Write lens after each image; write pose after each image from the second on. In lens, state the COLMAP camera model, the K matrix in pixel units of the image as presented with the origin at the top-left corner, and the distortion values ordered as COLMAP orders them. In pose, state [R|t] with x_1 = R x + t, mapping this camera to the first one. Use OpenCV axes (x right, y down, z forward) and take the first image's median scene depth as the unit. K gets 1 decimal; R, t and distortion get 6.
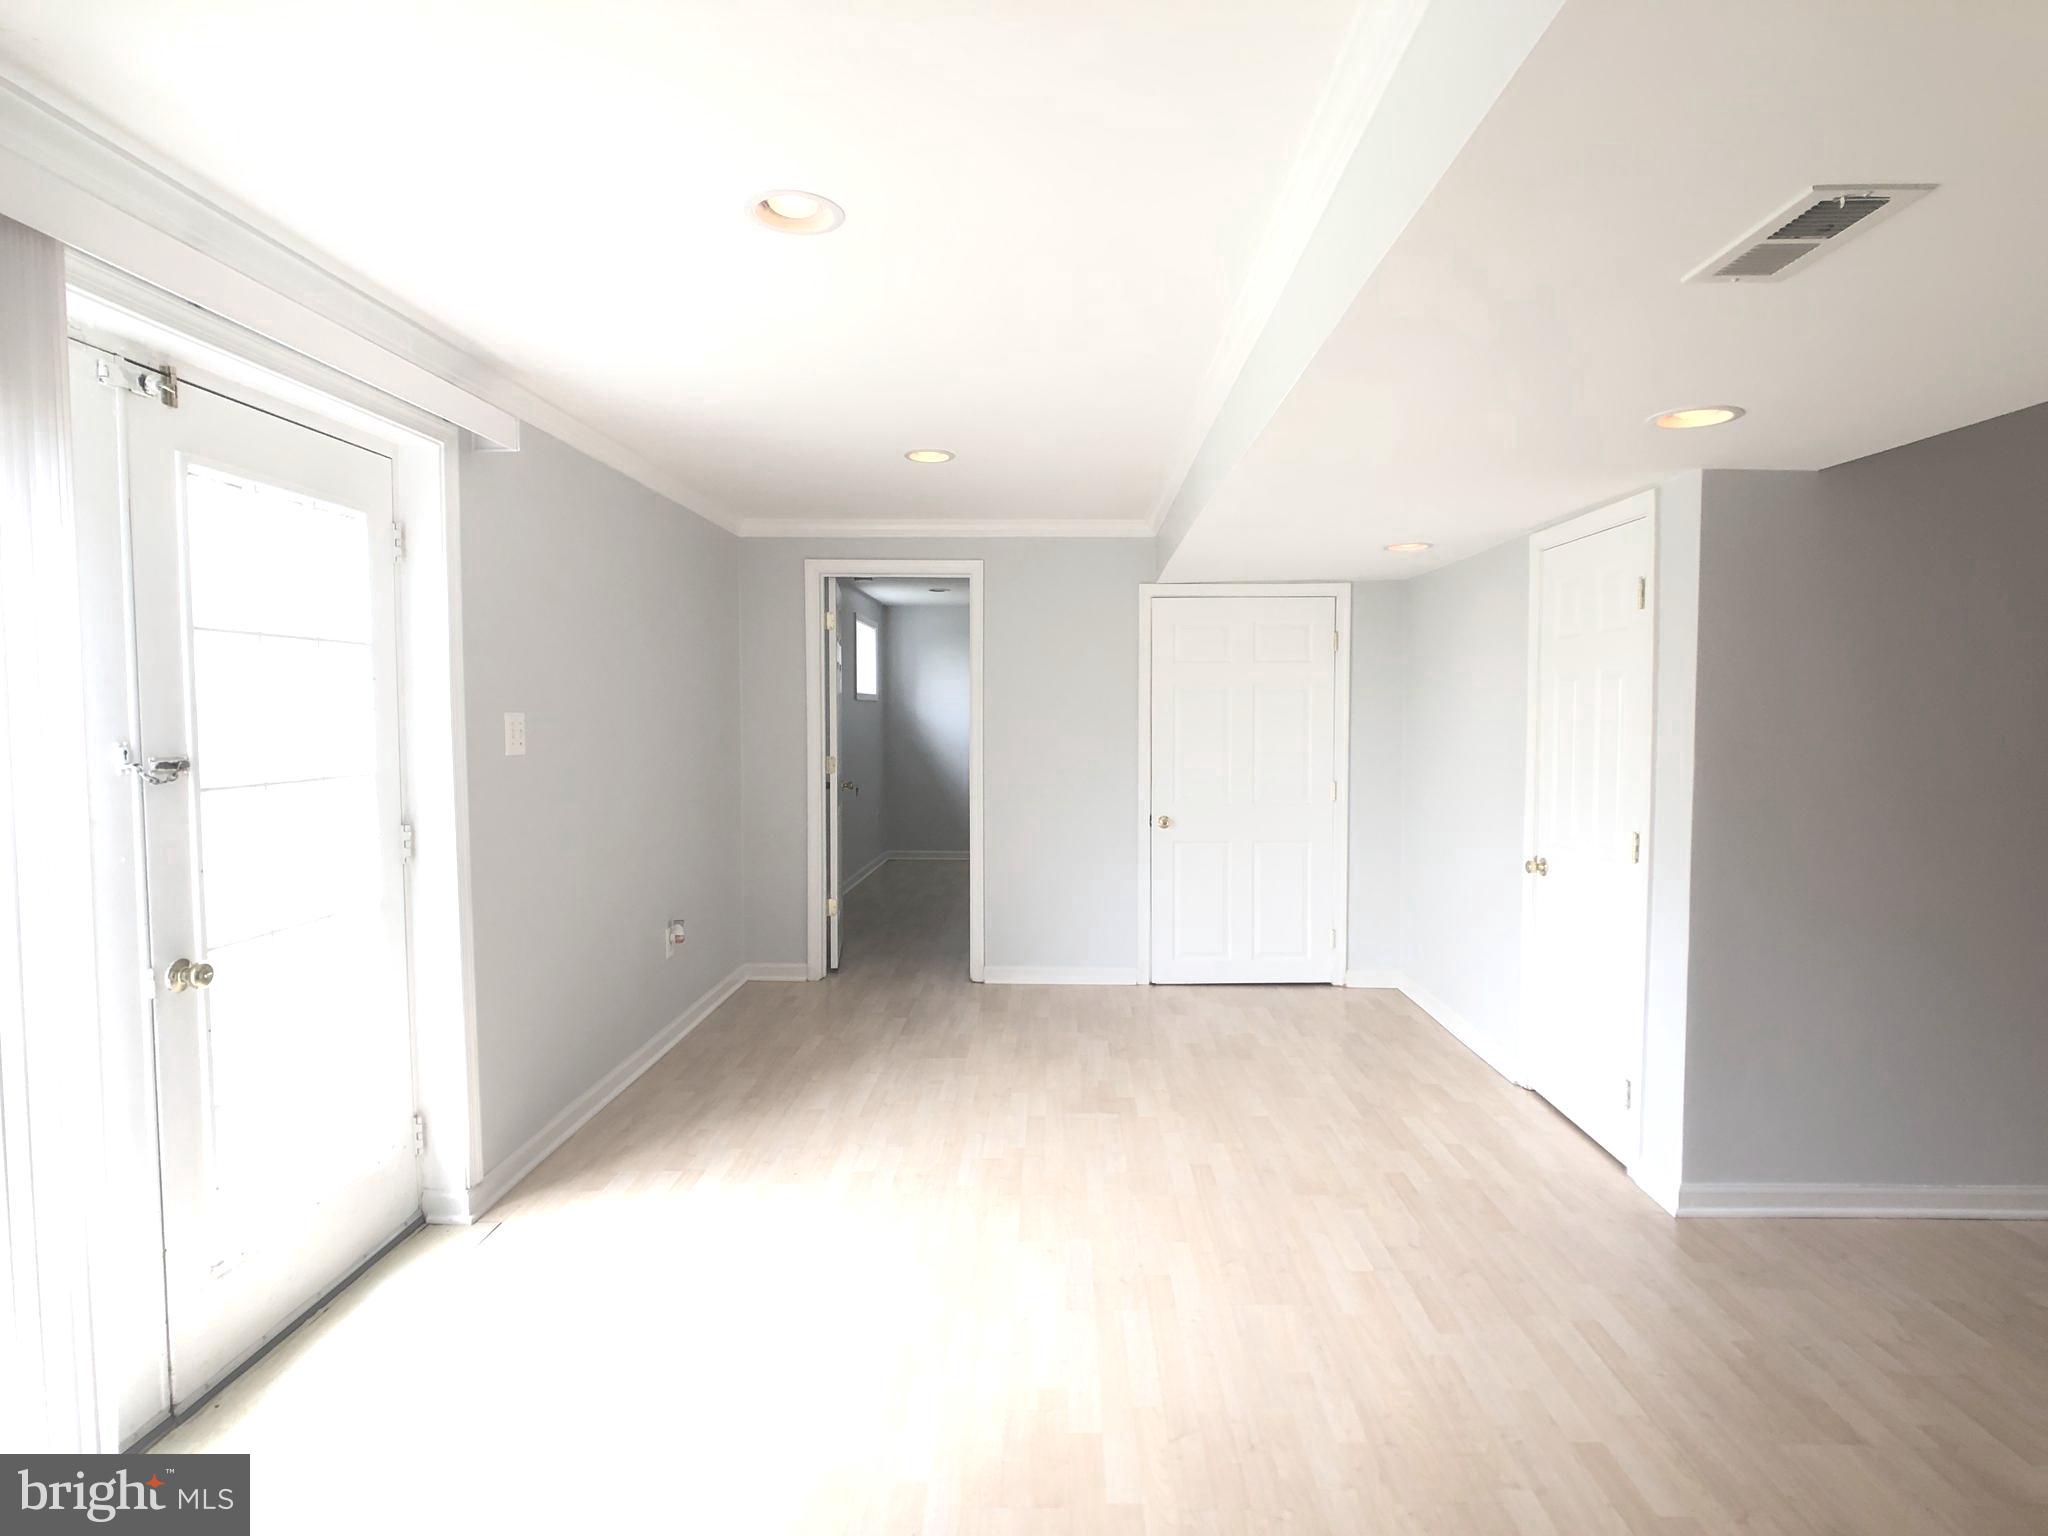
lens RADIAL K [[1089.5, 0, 1037.7], [0, 1089.5, 765.5], [0, 0, 1]] dist [-0.003230, -0.001431]
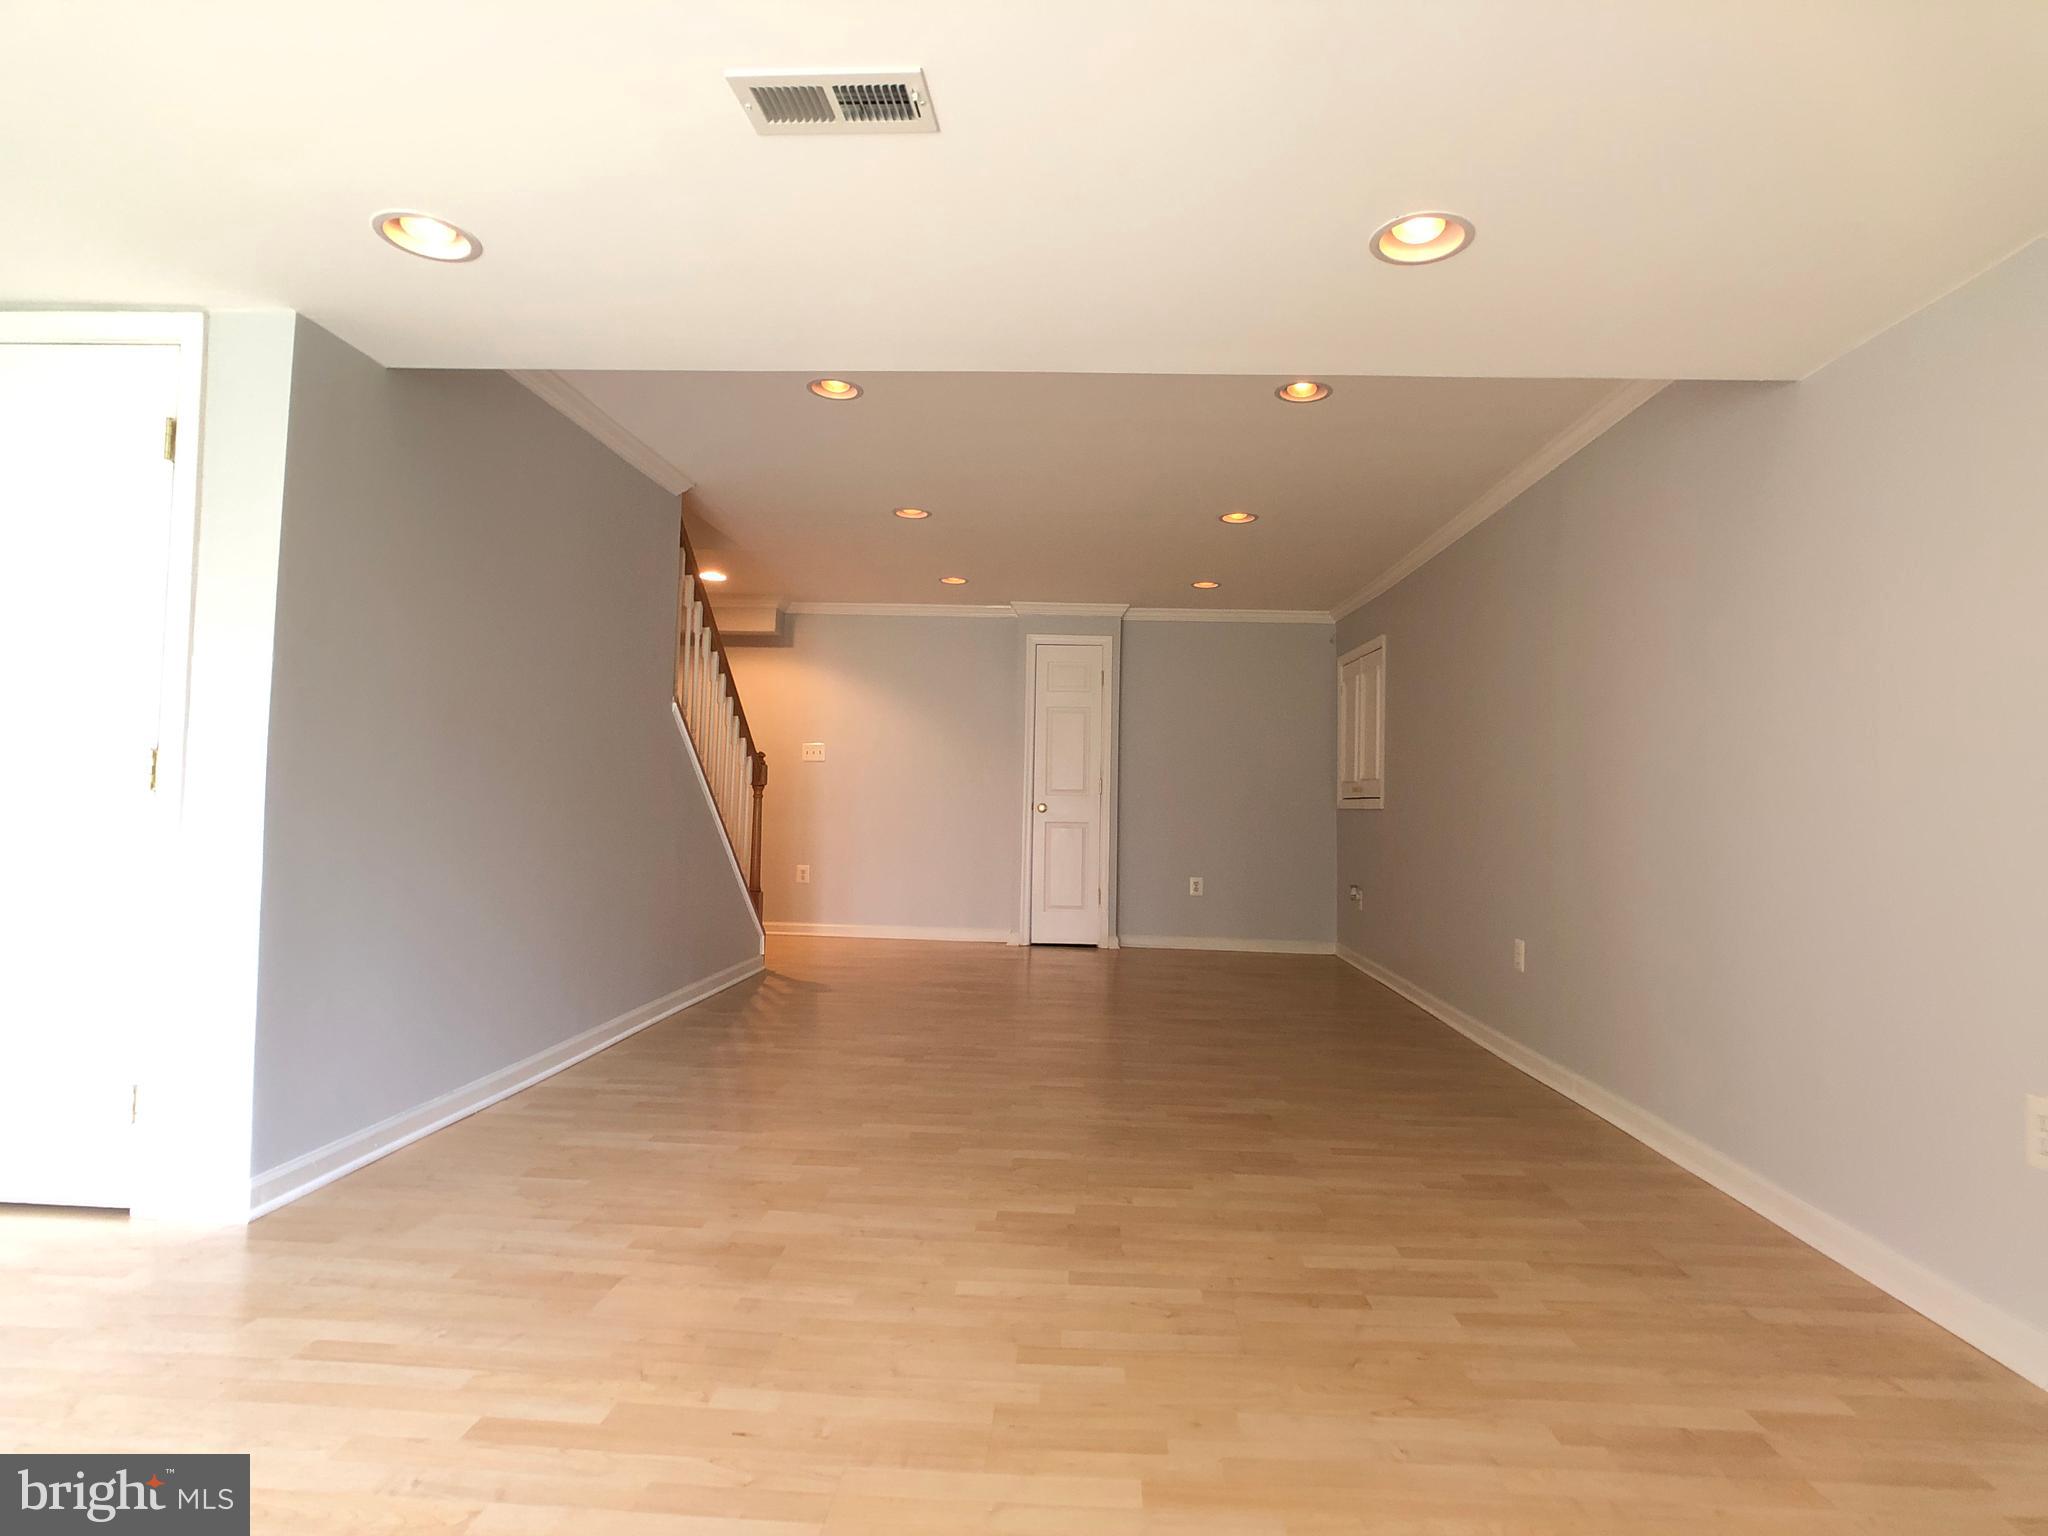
lens RADIAL K [[1089.5, 0, 1037.7], [0, 1089.5, 765.5], [0, 0, 1]] dist [-0.003230, -0.001431]
pose [[0.017109, 0.050070, 0.998599, -0.244465], [0.034715, 0.998113, -0.050640, 0.167293], [-0.999251, 0.035532, 0.015338, 0.470109]]
